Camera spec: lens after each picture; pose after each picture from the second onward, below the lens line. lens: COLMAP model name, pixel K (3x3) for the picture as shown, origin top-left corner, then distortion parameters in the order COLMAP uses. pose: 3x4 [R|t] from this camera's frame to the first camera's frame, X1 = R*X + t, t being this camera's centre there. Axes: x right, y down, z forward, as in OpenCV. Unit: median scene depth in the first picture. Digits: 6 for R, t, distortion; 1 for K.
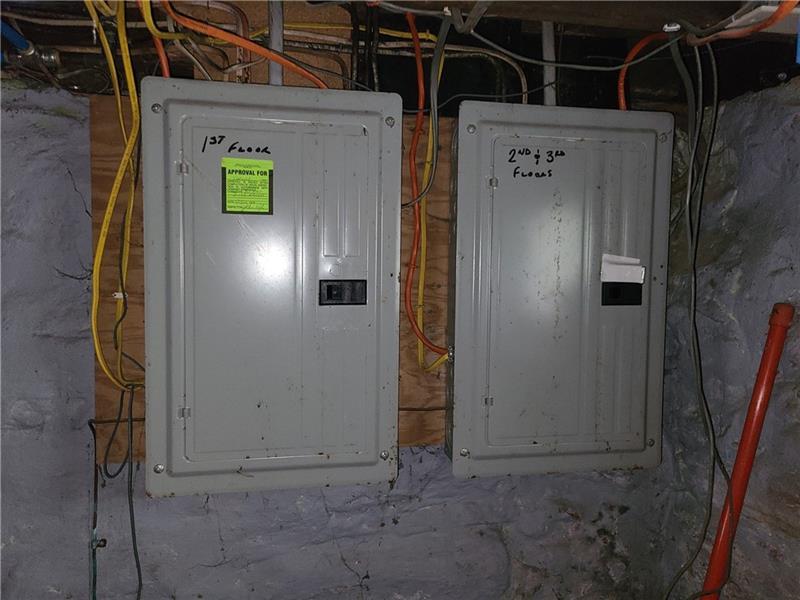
lens RADIAL K [[603.0, 0, 399.3], [0, 603.0, 298.5], [0, 0, 1]] dist [0.059583, -0.047969]
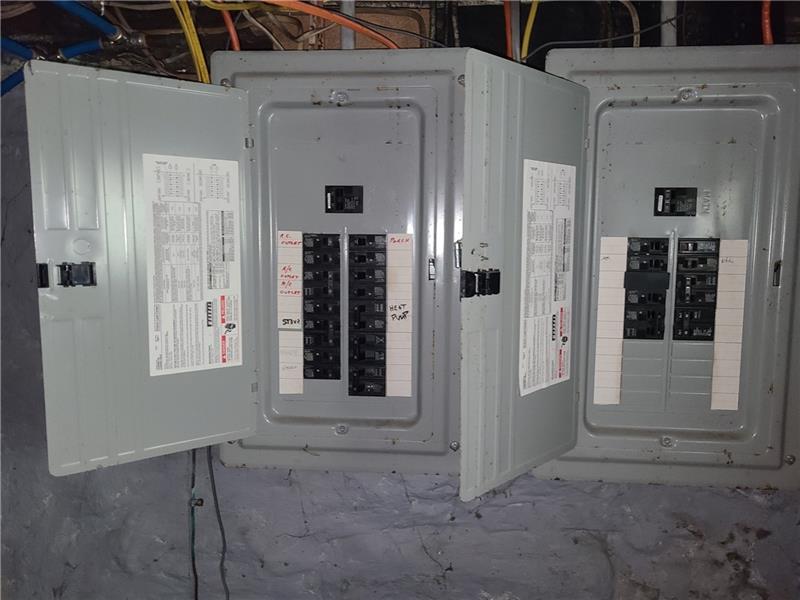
lens RADIAL K [[603.0, 0, 400.7], [0, 603.0, 297.0], [0, 0, 1]] dist [0.059583, -0.047969]
pose [[0.963523, 0.023833, -0.266561, 0.125852], [-0.013585, 0.999098, 0.040227, -0.004705], [0.267280, -0.035138, 0.962978, 0.085431]]
